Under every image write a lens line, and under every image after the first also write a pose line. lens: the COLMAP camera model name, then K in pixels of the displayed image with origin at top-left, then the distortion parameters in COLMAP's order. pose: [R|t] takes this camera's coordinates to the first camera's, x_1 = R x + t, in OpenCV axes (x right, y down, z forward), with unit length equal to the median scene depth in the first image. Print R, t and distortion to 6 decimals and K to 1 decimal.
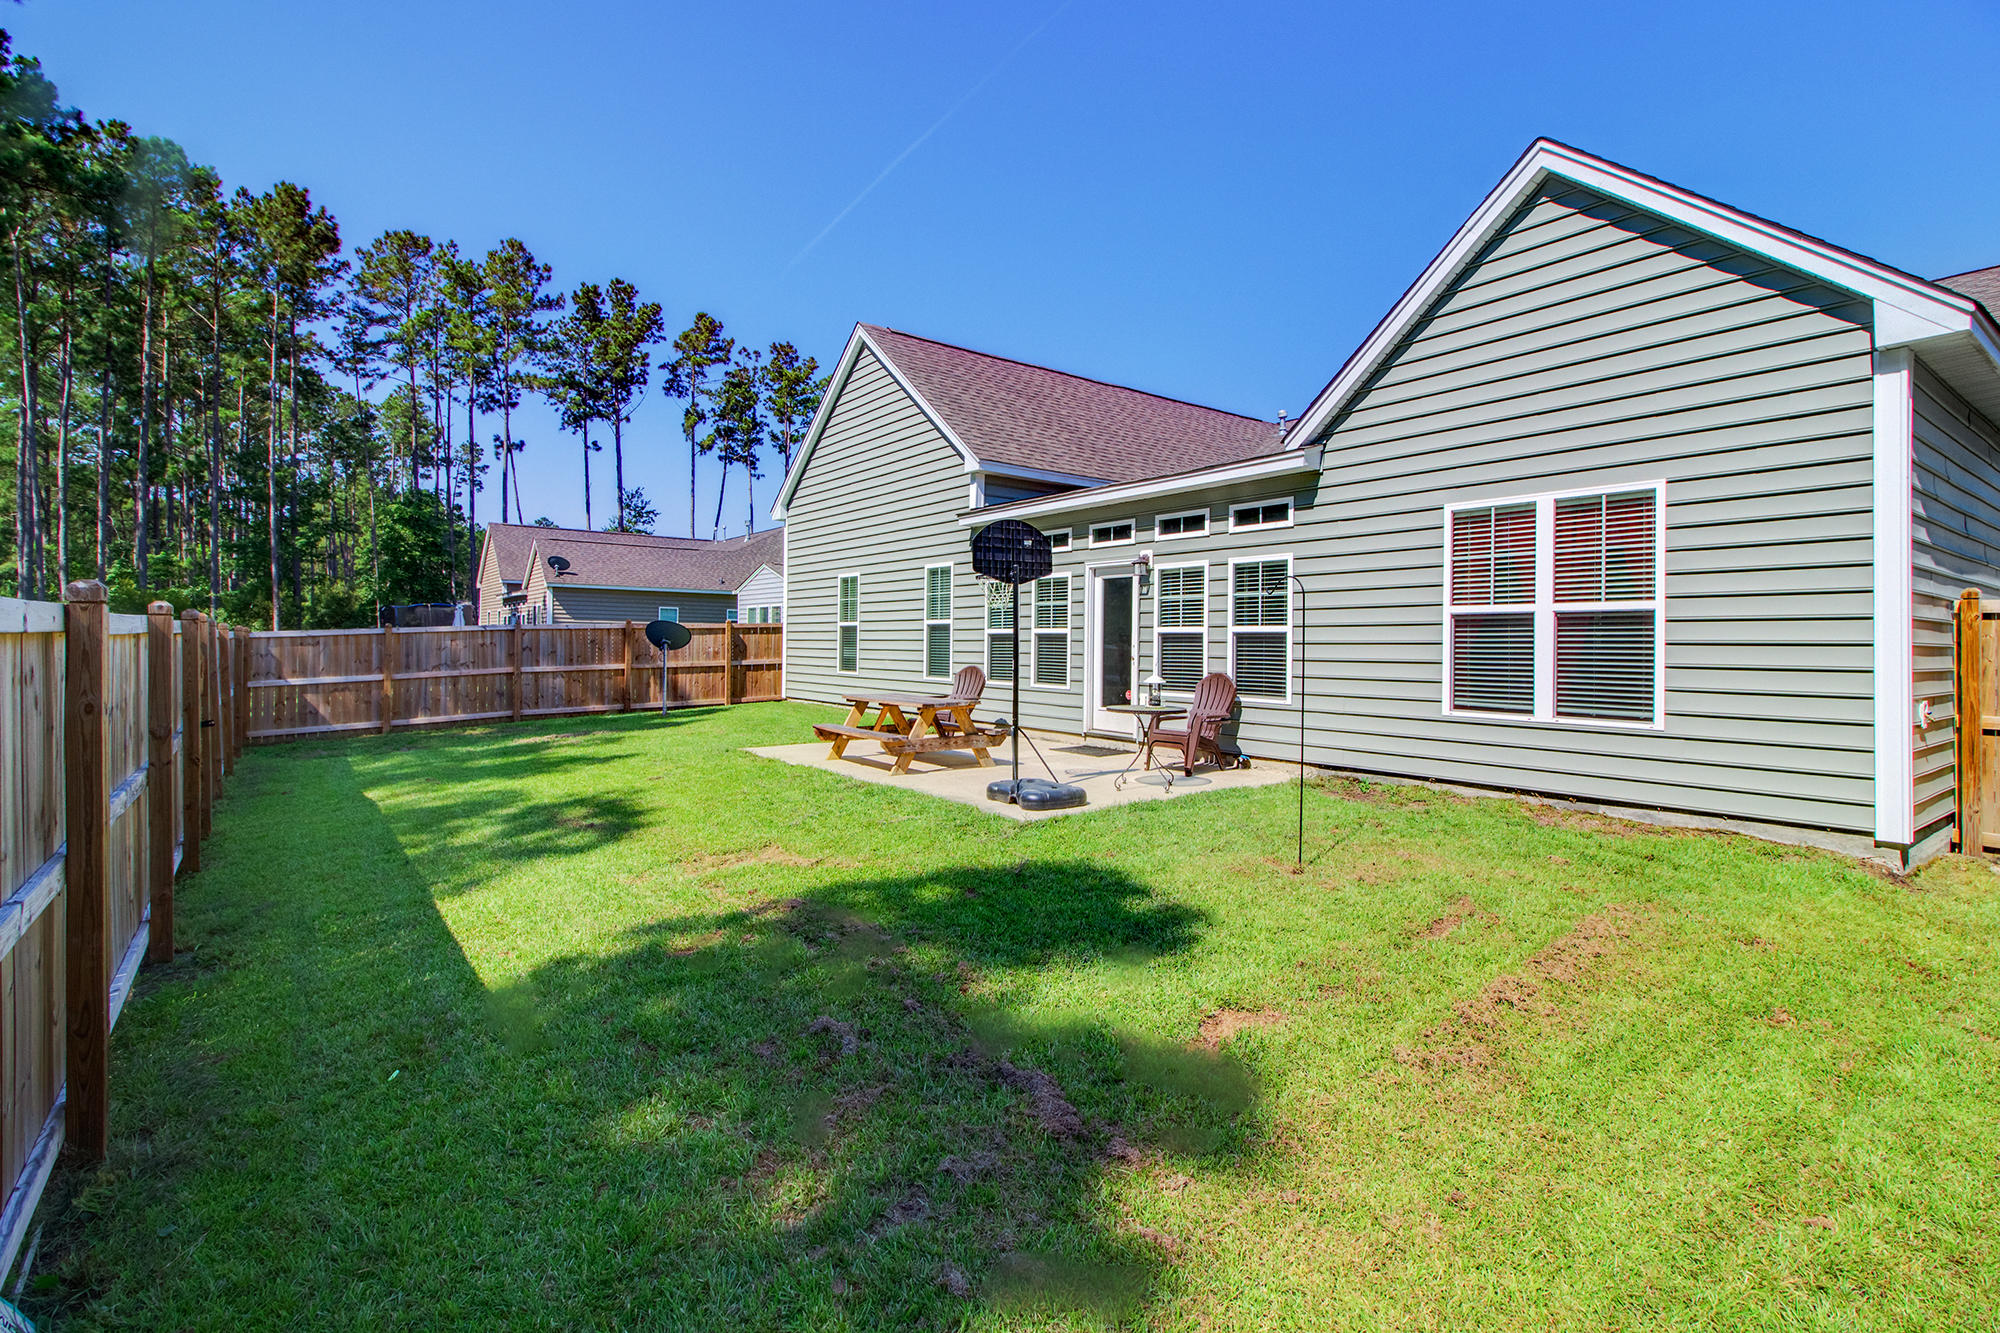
lens RADIAL K [[935.2, 0, 996.8], [0, 935.2, 647.3], [0, 0, 1]] dist [0.004677, 0.000842]
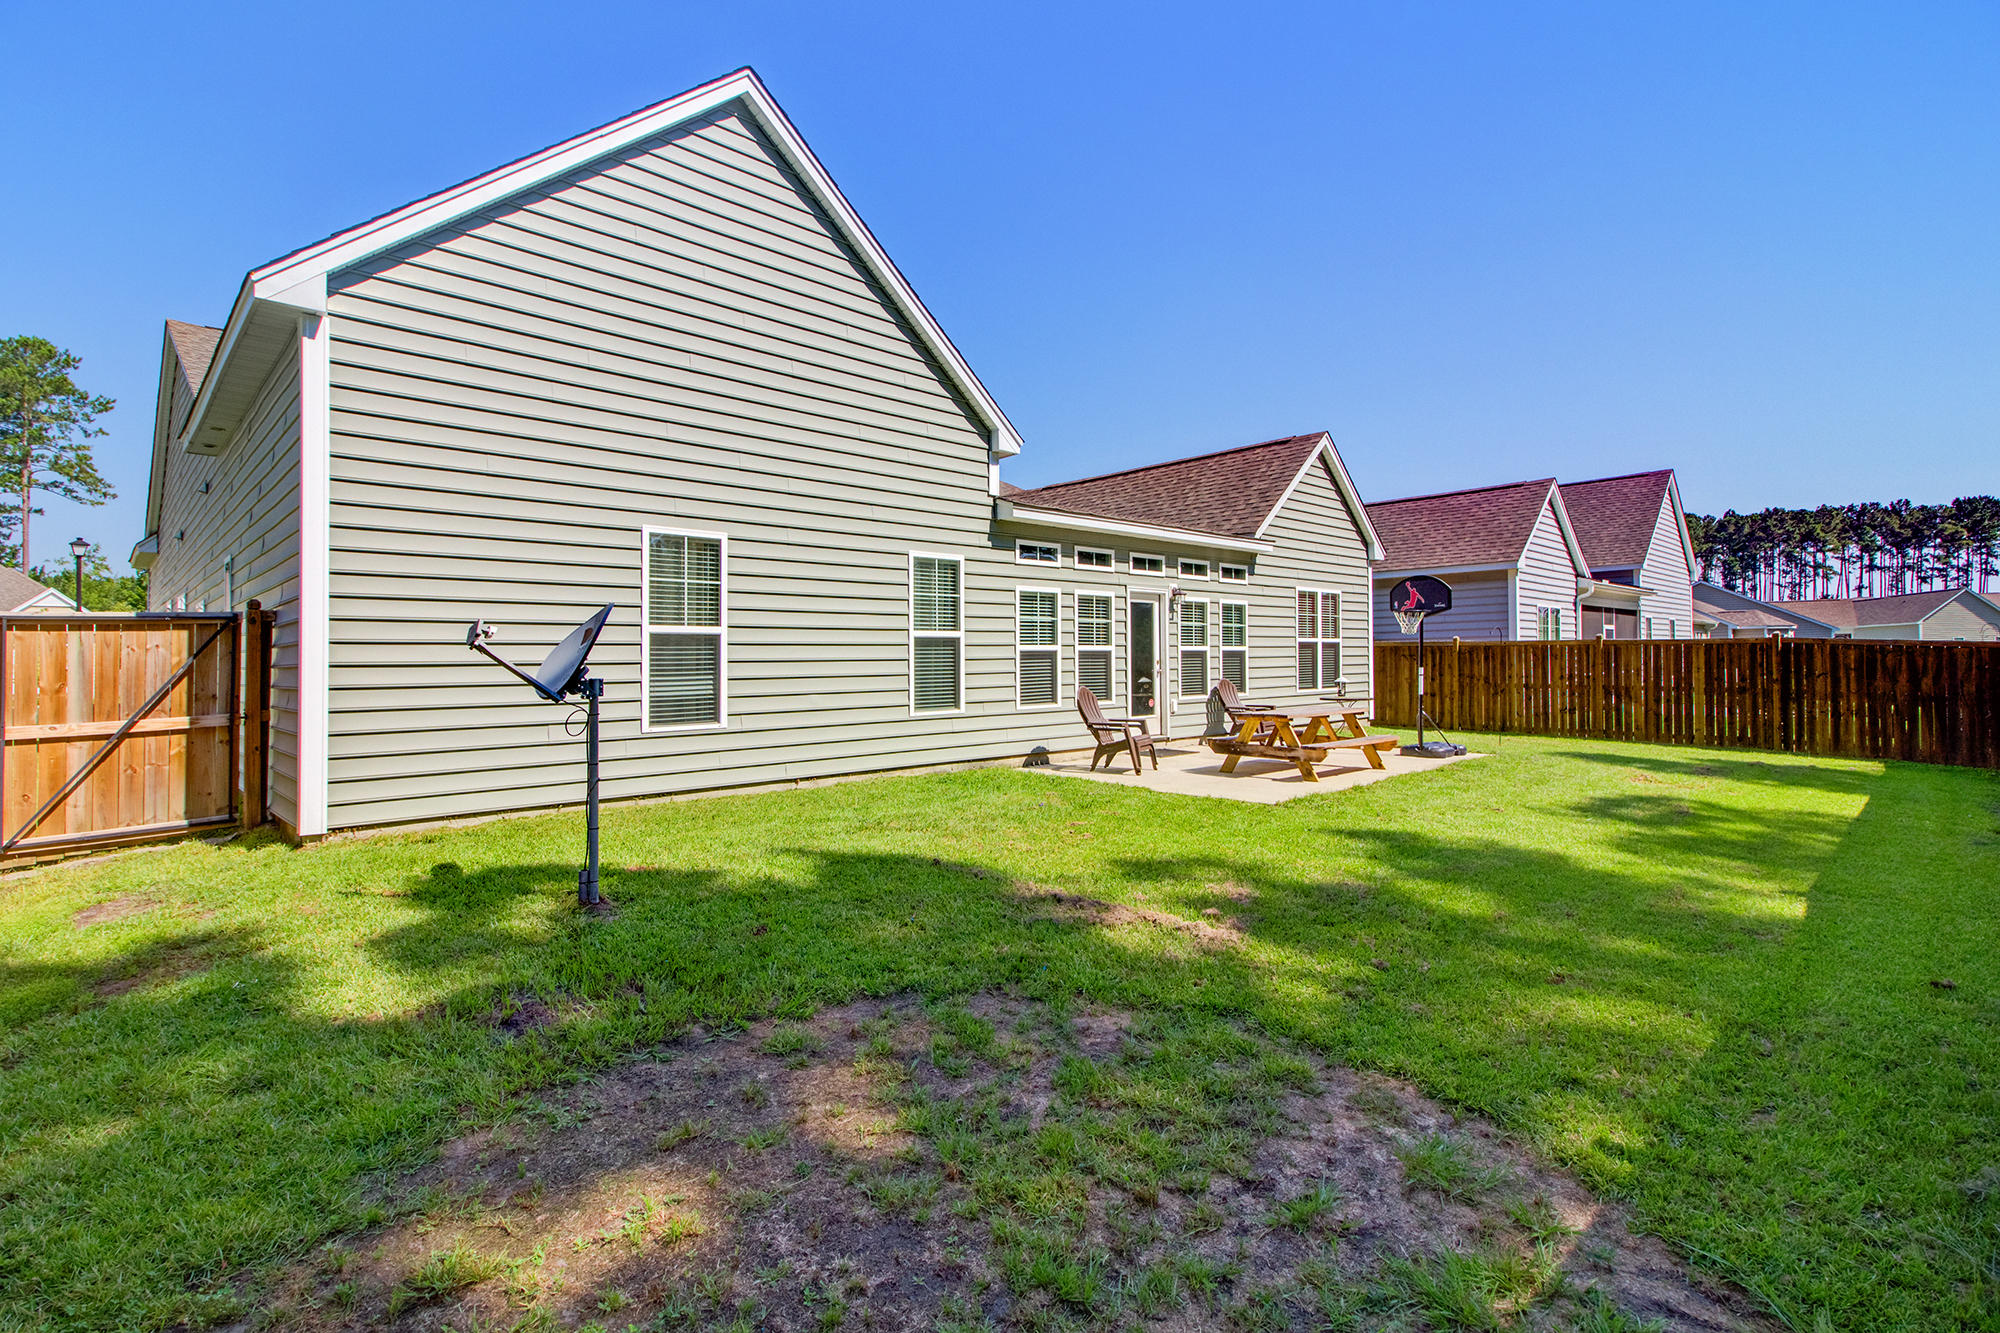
lens RADIAL K [[935.2, 0, 938.8], [0, 935.2, 664.8], [0, 0, 1]] dist [0.004677, 0.000842]
pose [[-0.087775, -0.010505, 0.996085, -0.962034], [0.014472, 0.999825, 0.011820, -0.014485], [-0.996035, 0.015453, -0.087608, 1.304049]]
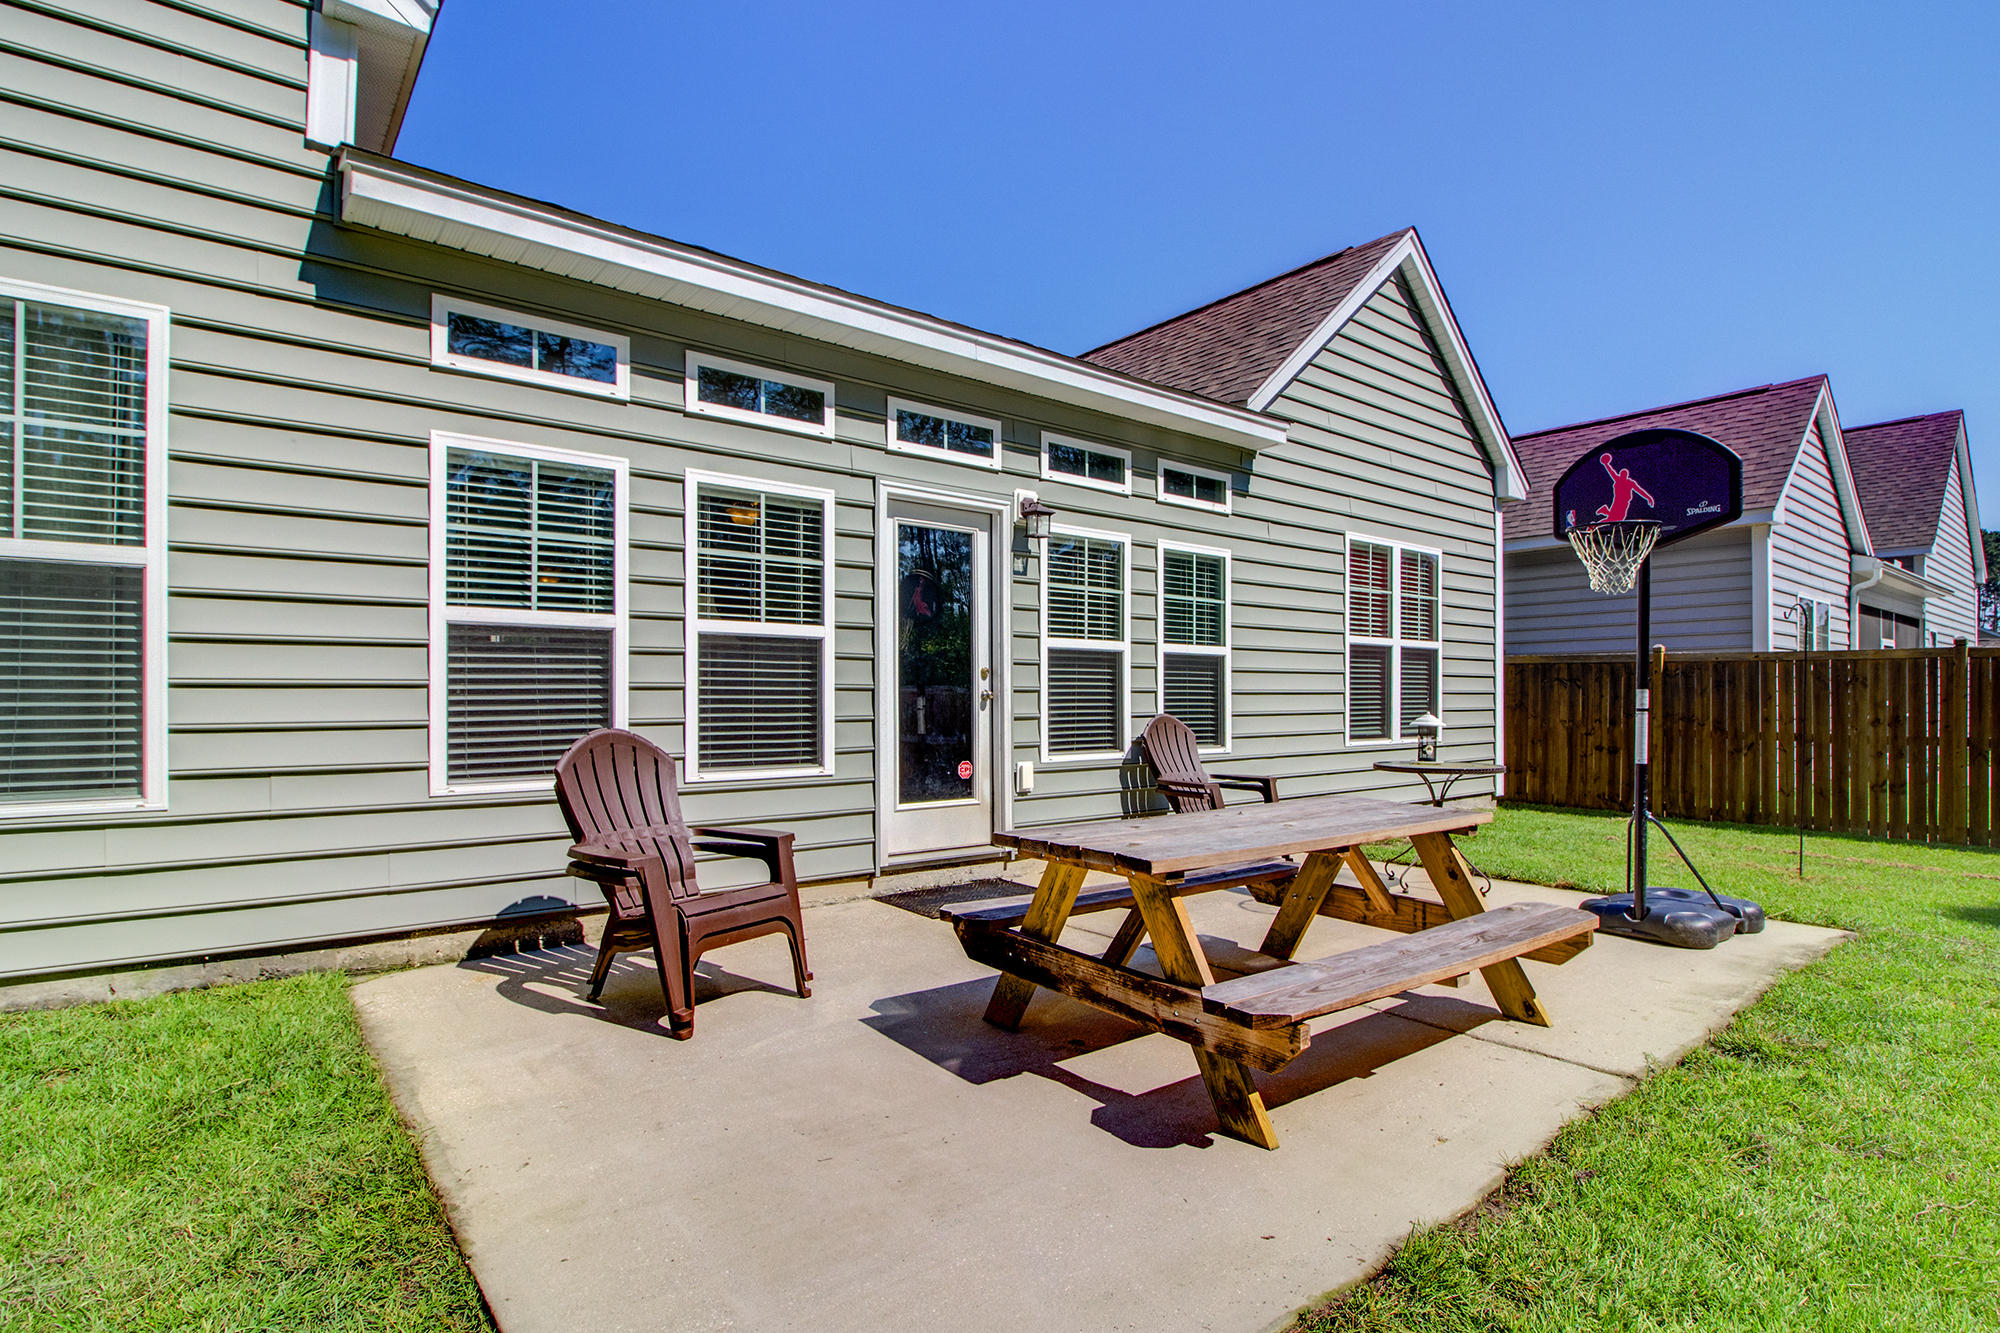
lens RADIAL K [[988.8, 0, 974.8], [0, 988.8, 696.2], [0, 0, 1]] dist [-0.001791, -0.003233]
pose [[-0.034892, -0.006301, 0.999371, -0.363563], [0.003963, 0.999971, 0.006444, 0.007616], [-0.999383, 0.004185, -0.034866, 0.963624]]
